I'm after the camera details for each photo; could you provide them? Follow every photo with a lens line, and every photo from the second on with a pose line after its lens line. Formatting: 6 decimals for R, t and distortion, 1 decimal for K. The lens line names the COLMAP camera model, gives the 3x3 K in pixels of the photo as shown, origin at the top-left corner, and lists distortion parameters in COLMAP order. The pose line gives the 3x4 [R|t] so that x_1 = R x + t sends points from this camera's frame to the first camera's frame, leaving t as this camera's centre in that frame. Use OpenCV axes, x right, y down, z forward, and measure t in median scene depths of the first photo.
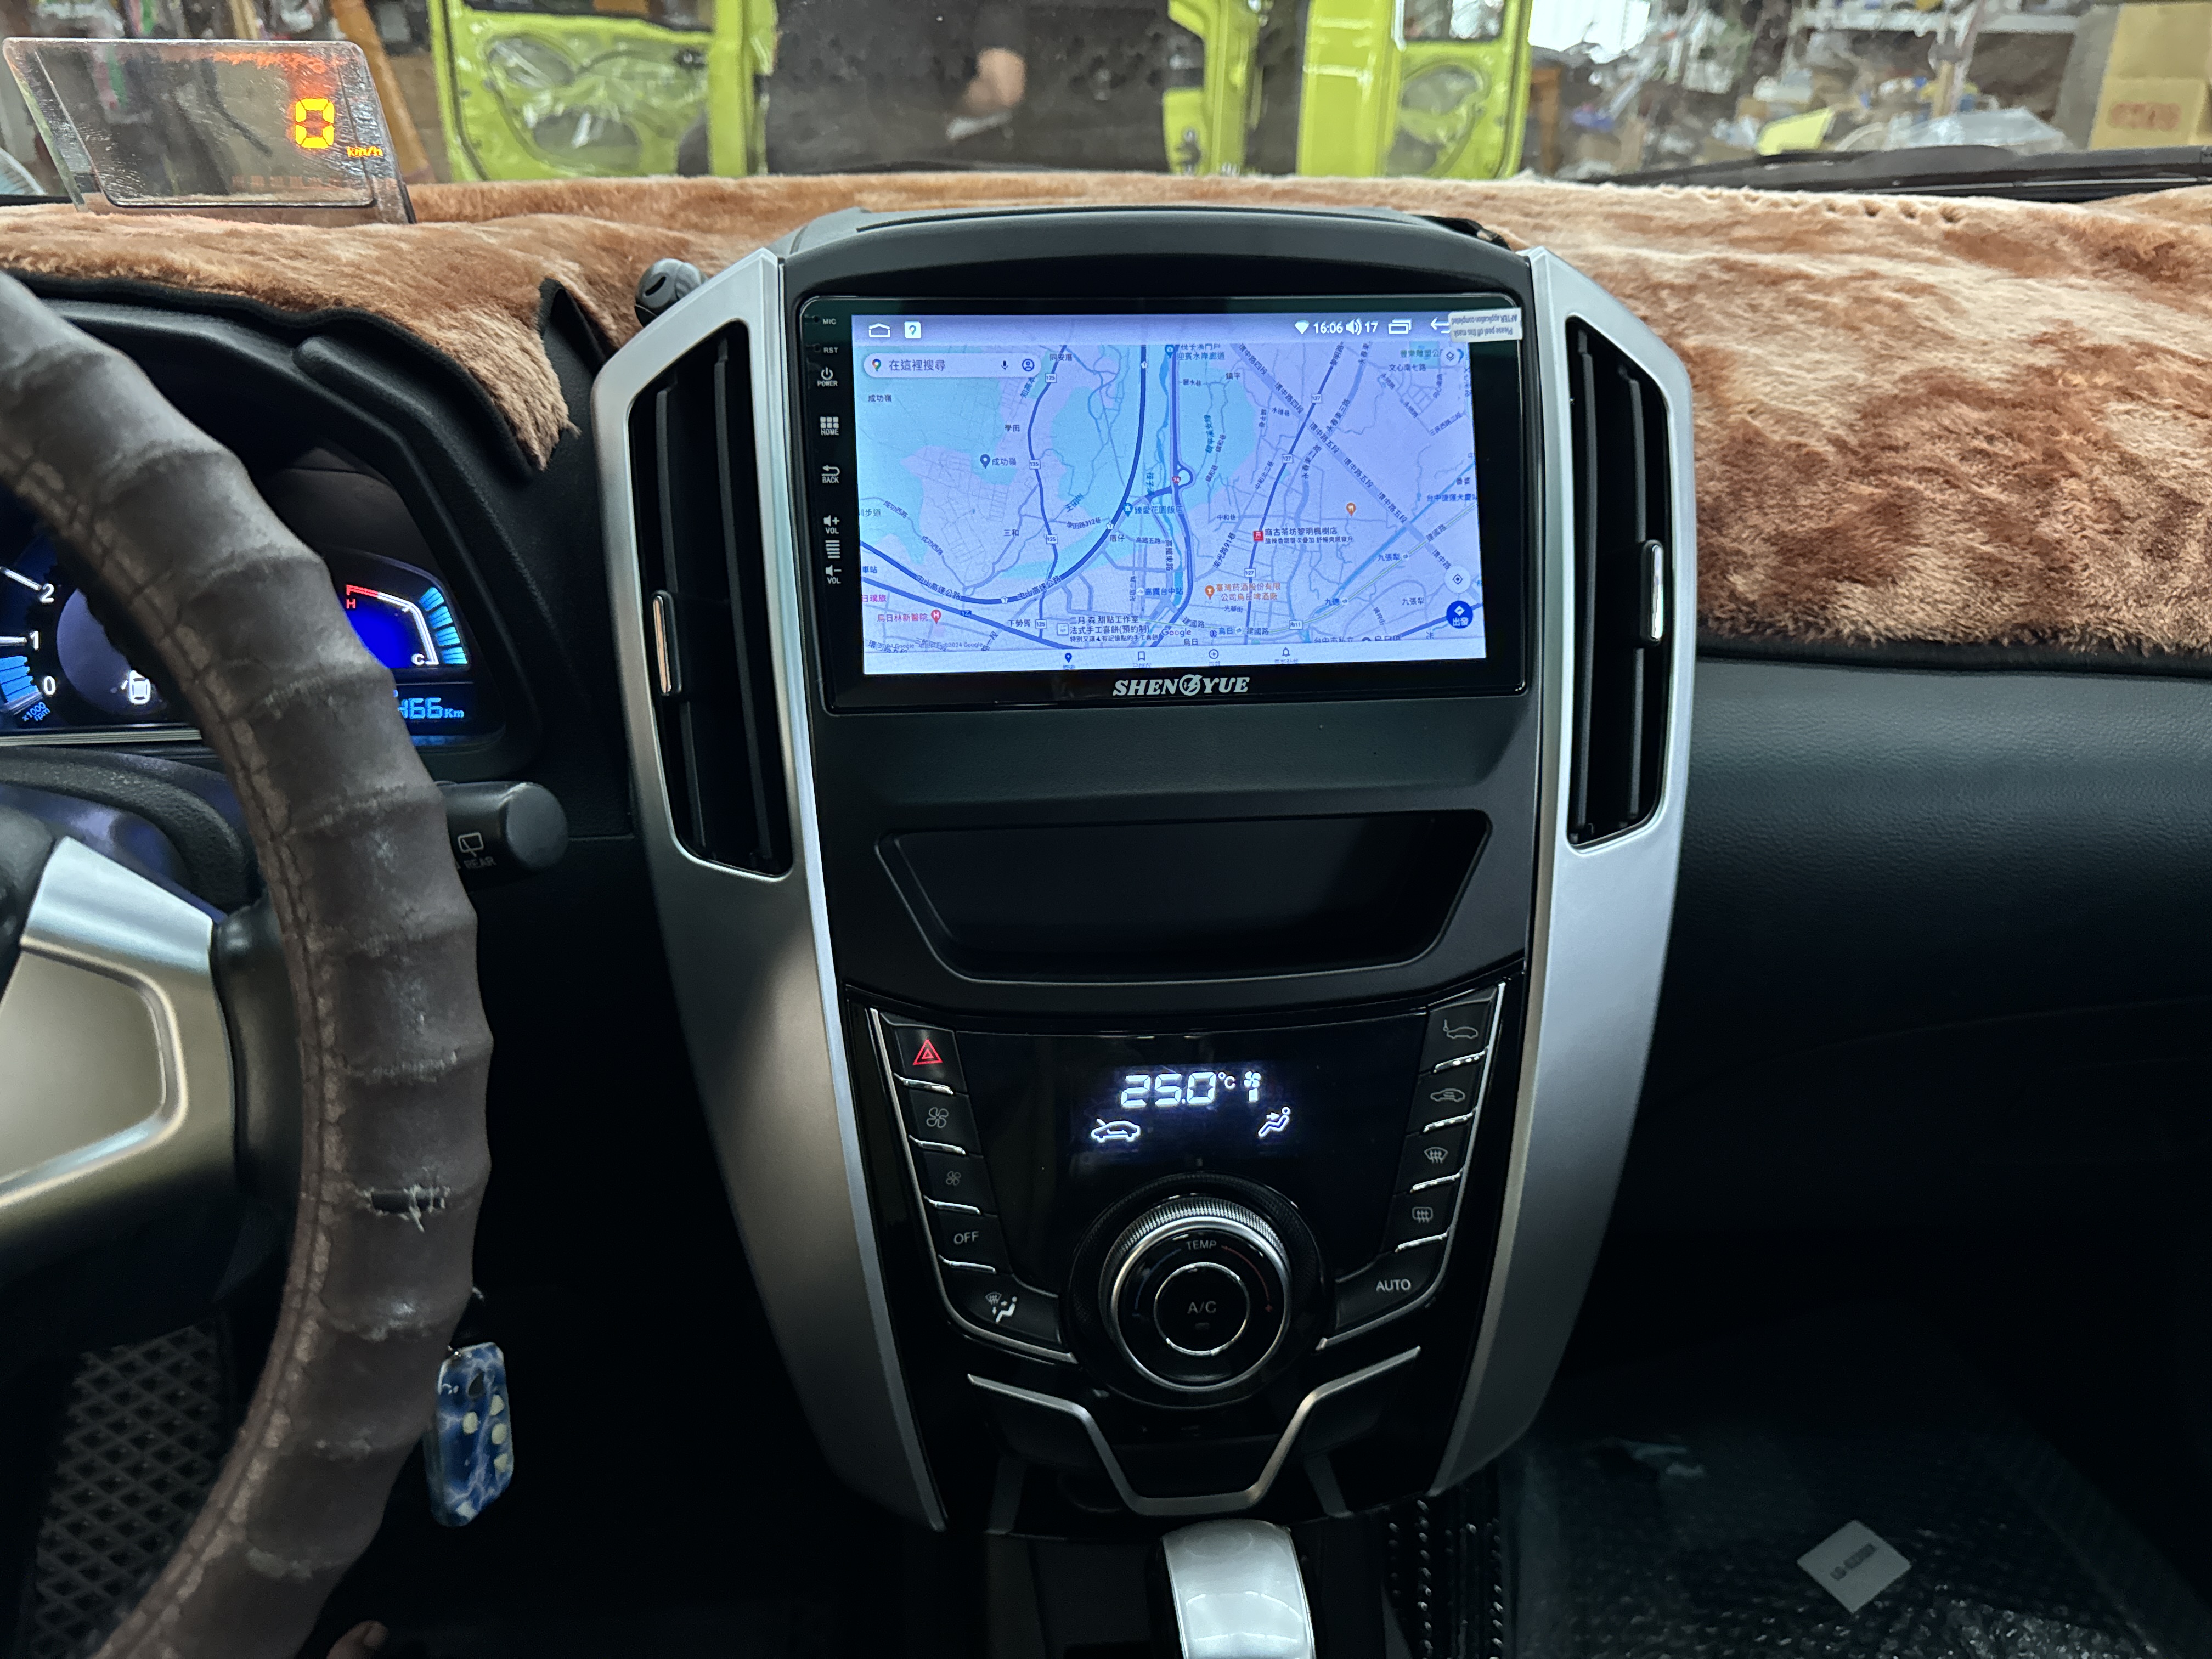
lens RADIAL K [[1541.7, 0, 1111.1], [0, 1541.7, 864.3], [0, 0, 1]] dist [0.072295, -0.095074]
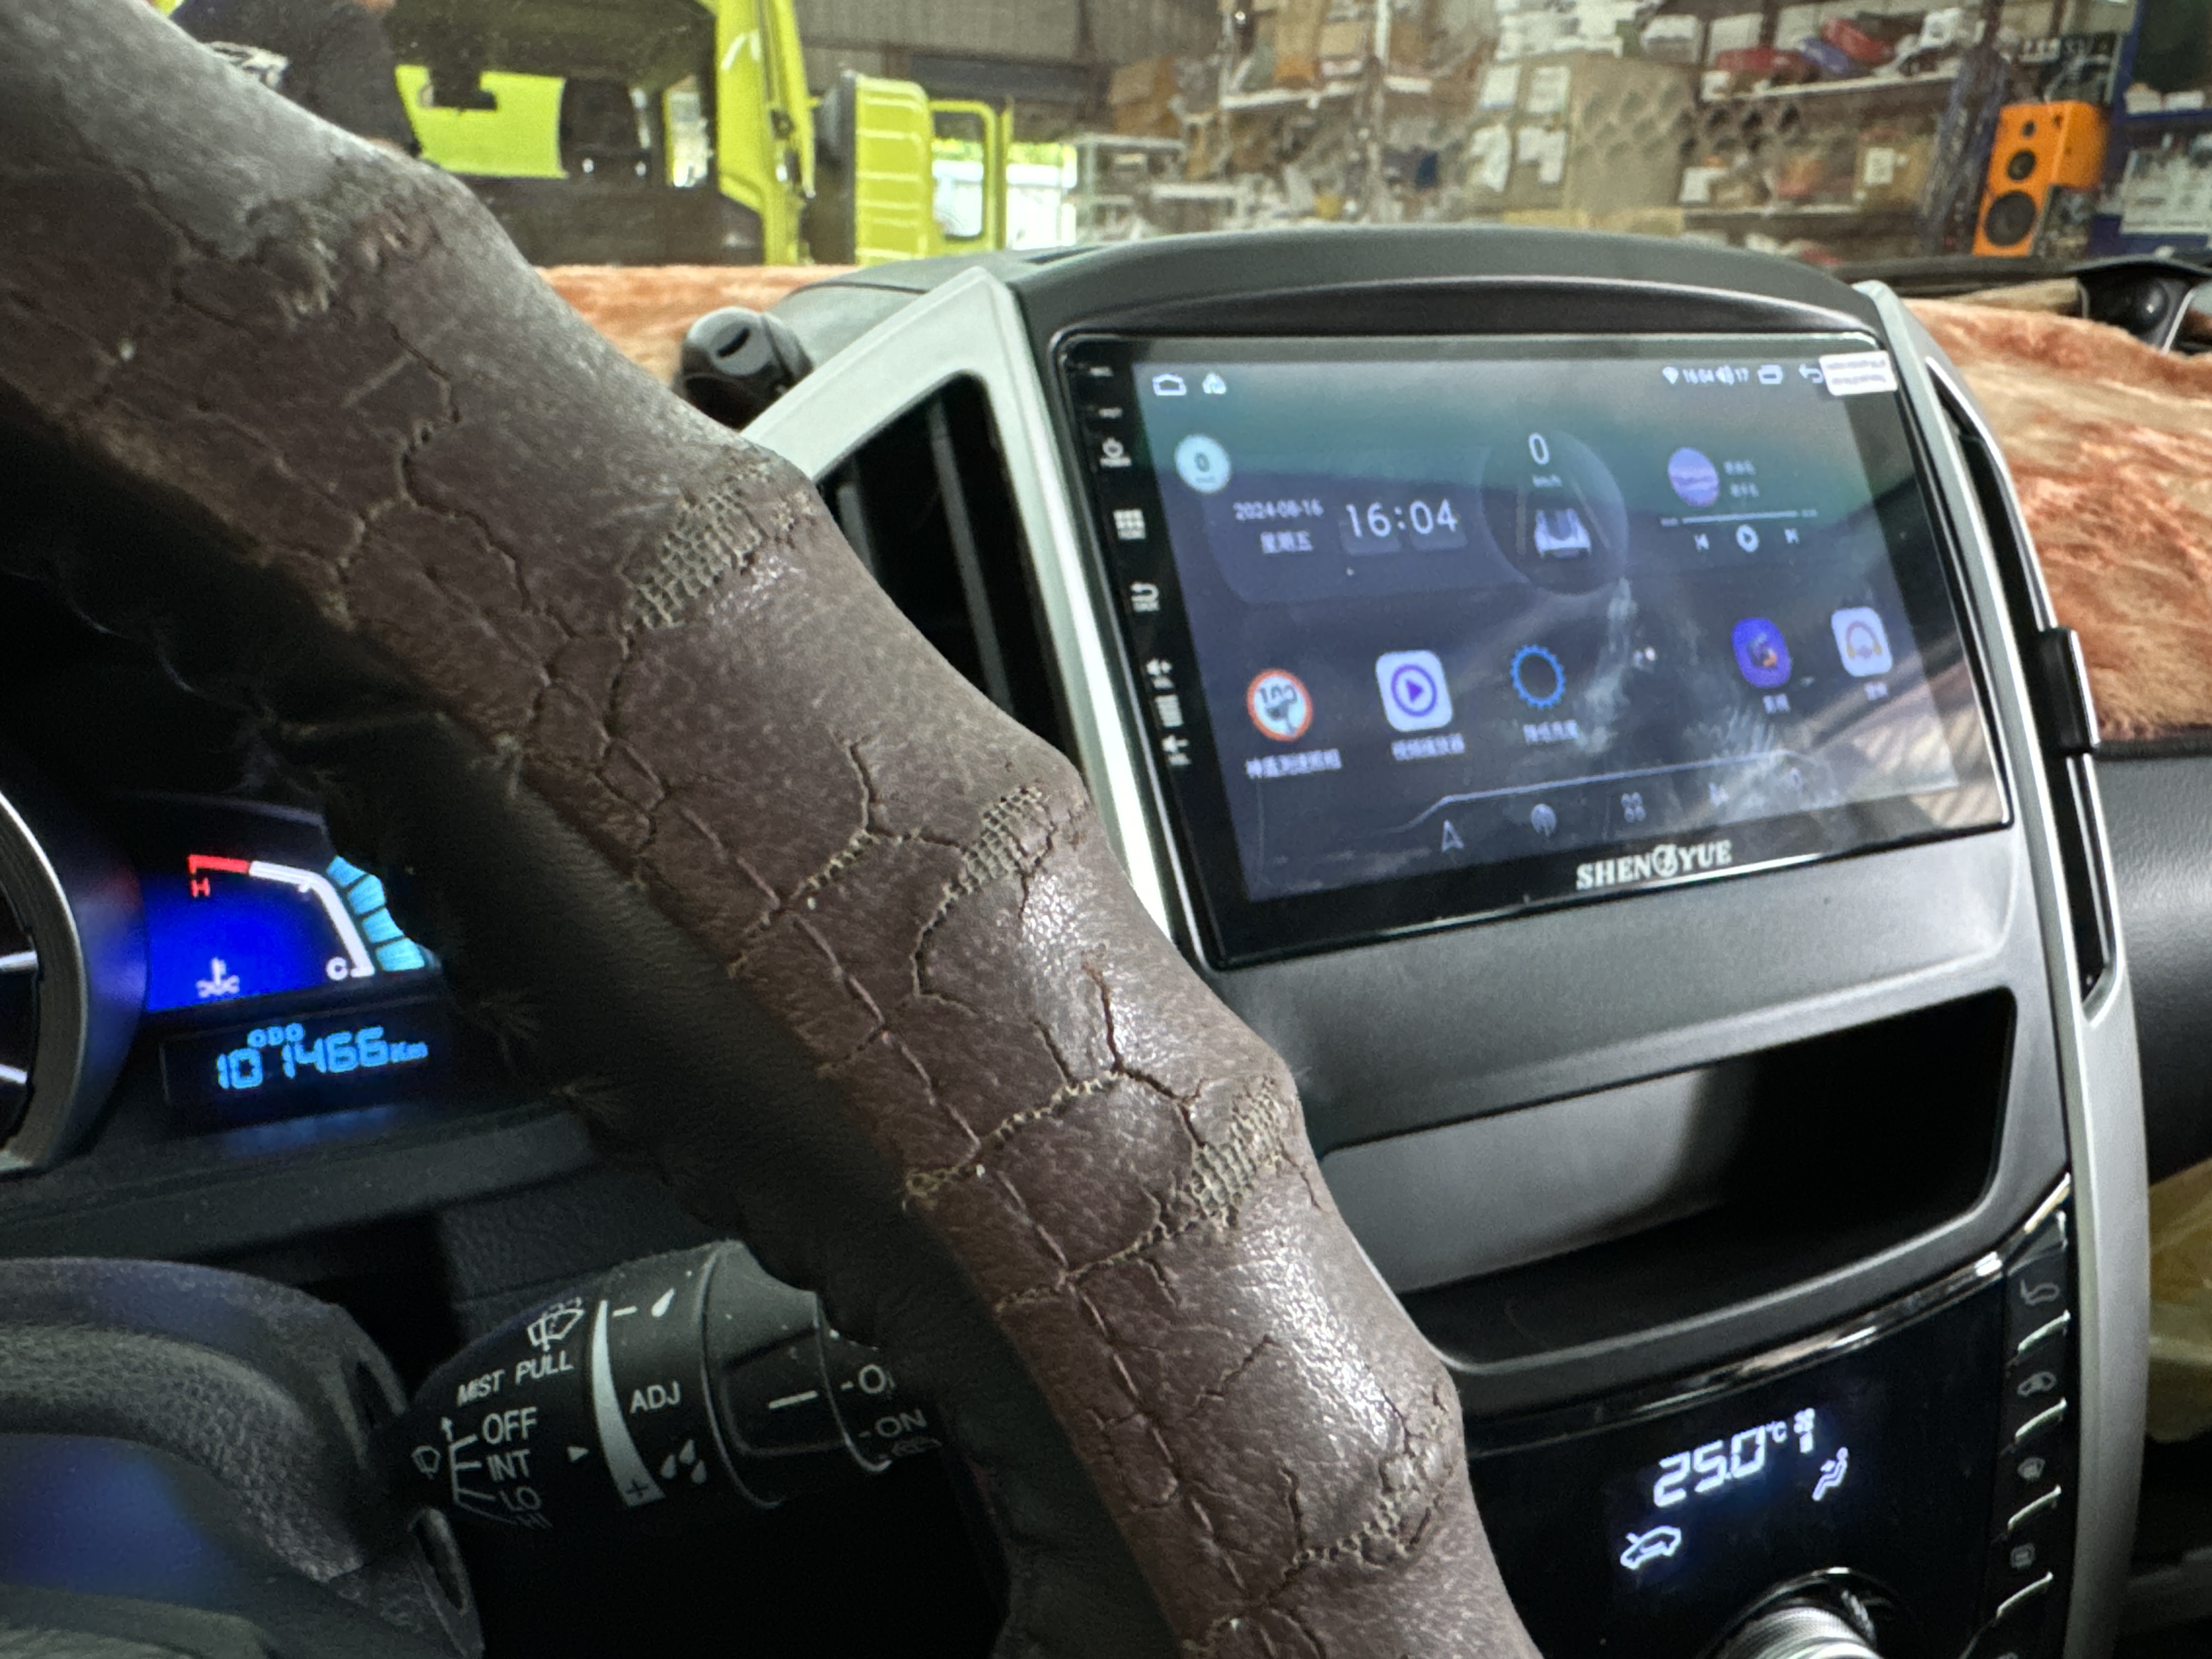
lens RADIAL K [[1580.2, 0, 1096.6], [0, 1580.2, 836.3], [0, 0, 1]] dist [-0.023285, 0.003690]
pose [[0.948350, -0.105091, 0.299312, -0.386617], [0.143321, 0.983686, -0.108723, -0.084353], [-0.283003, 0.146005, 0.947941, 0.391677]]
